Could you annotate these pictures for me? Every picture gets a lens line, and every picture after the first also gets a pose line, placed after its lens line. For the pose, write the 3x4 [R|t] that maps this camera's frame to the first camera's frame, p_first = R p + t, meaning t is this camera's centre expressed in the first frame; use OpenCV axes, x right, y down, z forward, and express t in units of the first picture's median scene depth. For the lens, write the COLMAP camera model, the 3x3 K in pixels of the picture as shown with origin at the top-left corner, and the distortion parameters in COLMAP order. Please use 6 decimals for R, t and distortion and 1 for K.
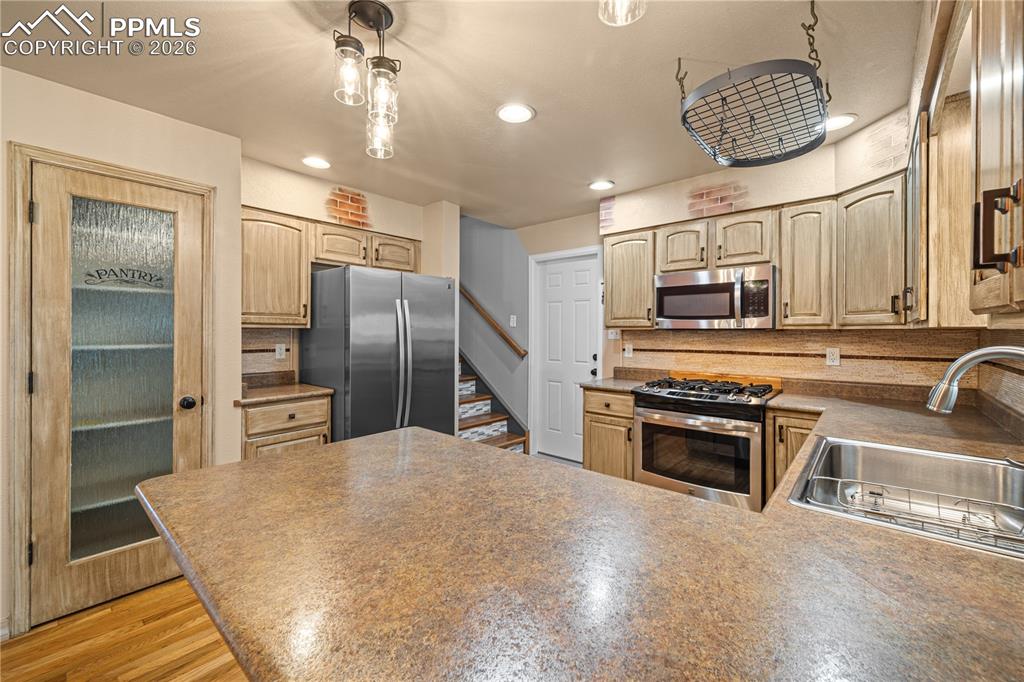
lens RADIAL K [[412.8, 0, 510.9], [0, 412.8, 332.7], [0, 0, 1]] dist [-0.001030, -0.000077]
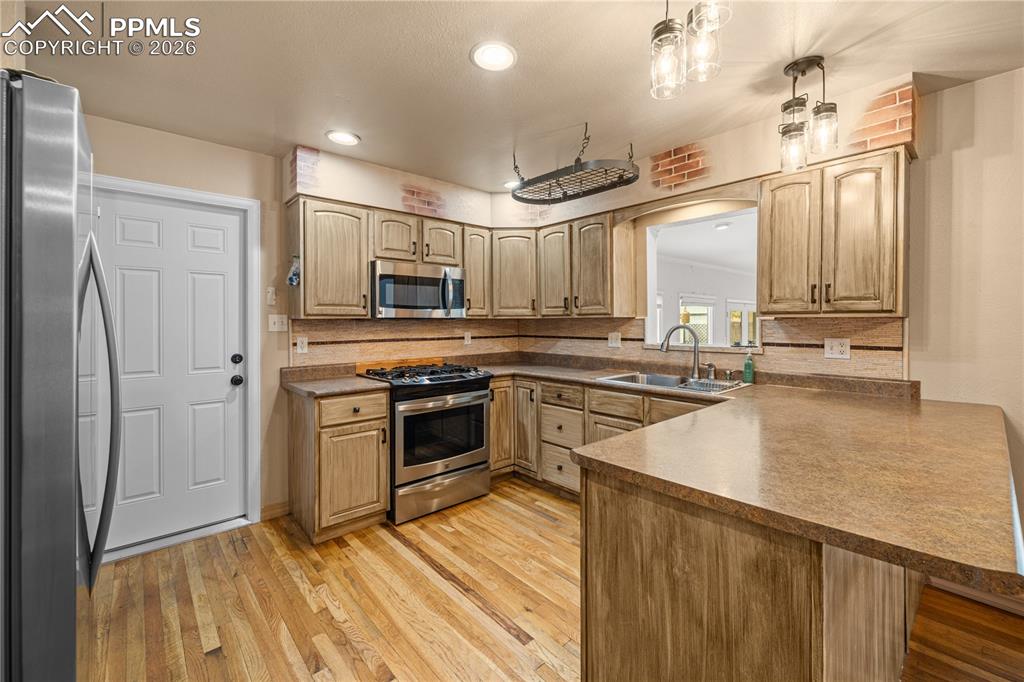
lens RADIAL K [[423.5, 0, 514.0], [0, 423.5, 322.6], [0, 0, 1]] dist [0.003521, -0.000085]
pose [[0.122300, -0.005065, 0.992480, -0.622596], [0.008433, 0.999956, 0.004064, 0.000206], [-0.992457, 0.007872, 0.122337, 0.642019]]
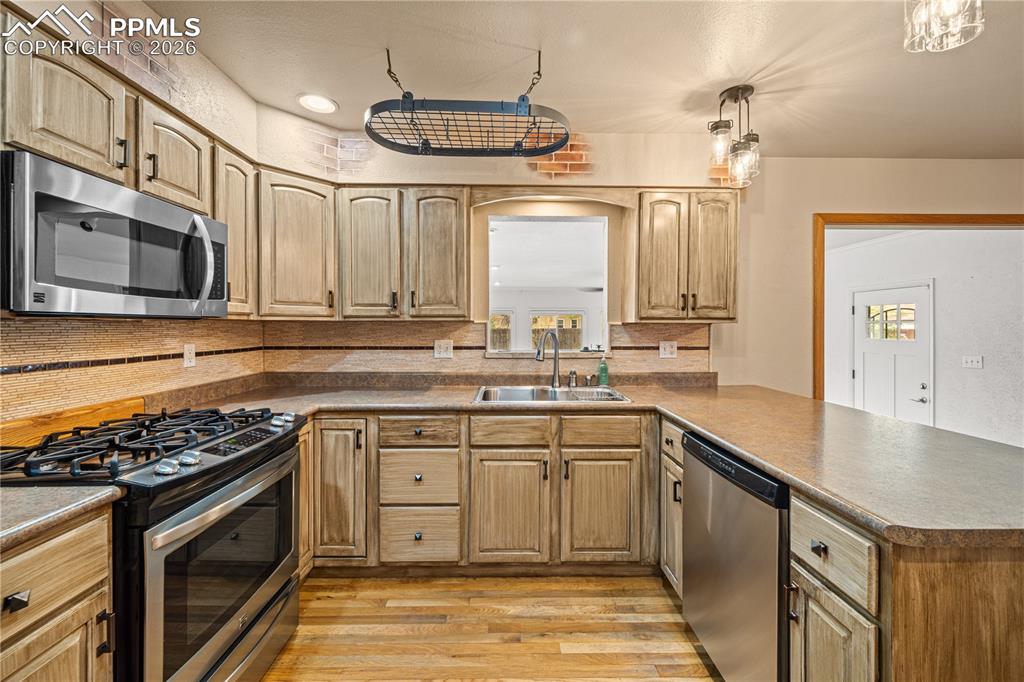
lens RADIAL K [[417.1, 0, 510.8], [0, 417.1, 327.5], [0, 0, 1]] dist [0.001622, -0.000546]
pose [[-0.667717, -0.004073, 0.744404, -0.184187], [0.000909, 0.999980, 0.006287, 0.002038], [-0.744414, 0.004875, -0.667700, 1.037993]]
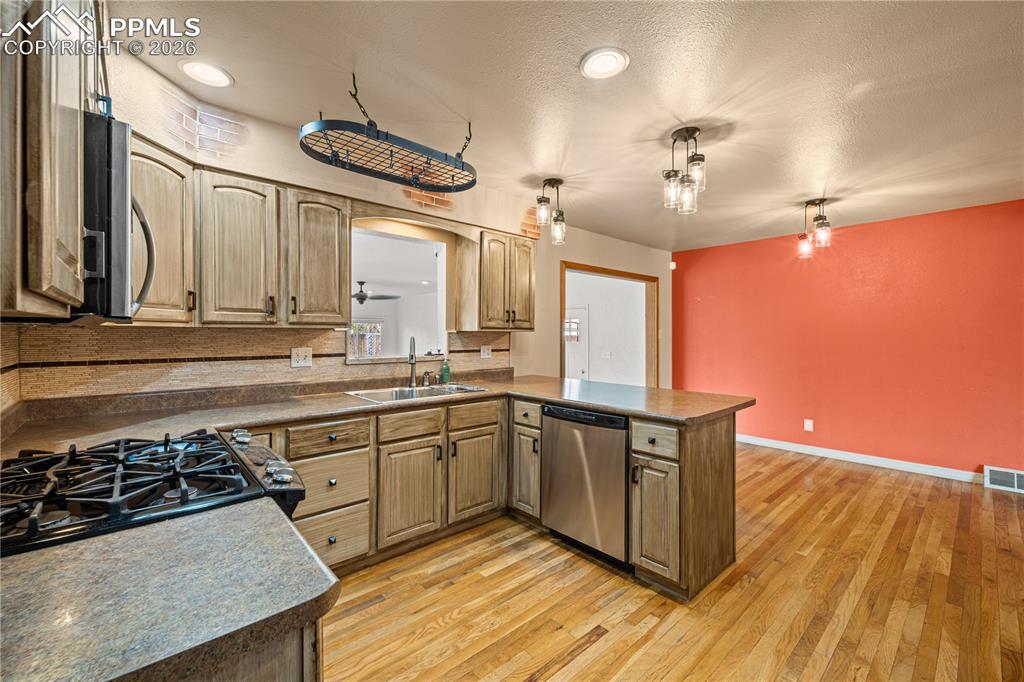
lens RADIAL K [[422.3, 0, 509.3], [0, 422.3, 336.4], [0, 0, 1]] dist [0.002096, -0.000247]
pose [[-0.992120, -0.004309, 0.125214, 0.066273], [-0.003065, 0.999944, 0.010127, -0.000088], [-0.125250, 0.009664, -0.992078, 1.387705]]
